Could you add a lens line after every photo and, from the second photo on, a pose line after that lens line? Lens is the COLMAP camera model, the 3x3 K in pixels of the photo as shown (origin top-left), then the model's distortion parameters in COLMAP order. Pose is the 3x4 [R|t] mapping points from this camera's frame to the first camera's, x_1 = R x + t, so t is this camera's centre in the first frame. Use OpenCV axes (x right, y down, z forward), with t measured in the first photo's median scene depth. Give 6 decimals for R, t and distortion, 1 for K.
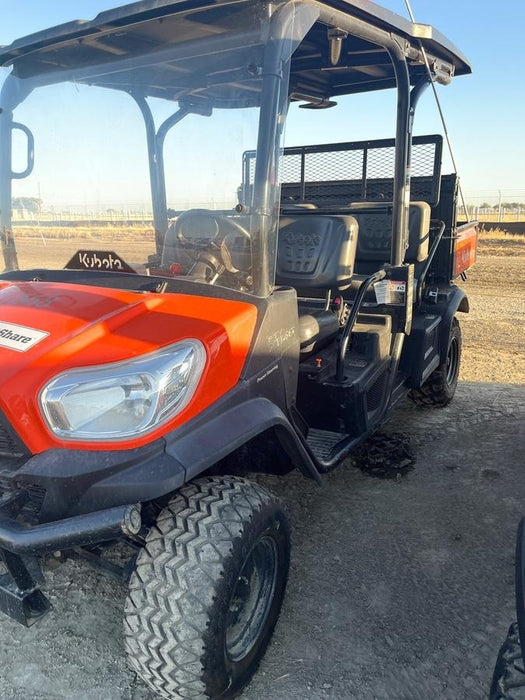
lens RADIAL K [[517.2, 0, 262.5], [0, 517.2, 350.0], [0, 0, 1]] dist [0.076174, -0.058443]
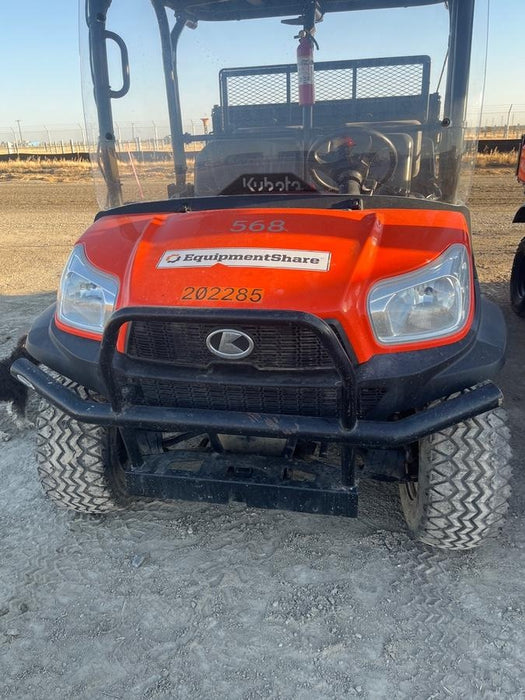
lens RADIAL K [[517.2, 0, 262.5], [0, 517.2, 350.0], [0, 0, 1]] dist [0.076174, -0.058443]
pose [[0.935243, -0.156560, 0.317507, -0.682412], [0.117584, 0.983353, 0.138530, 0.000735], [-0.333909, -0.092226, 0.938083, 0.046288]]
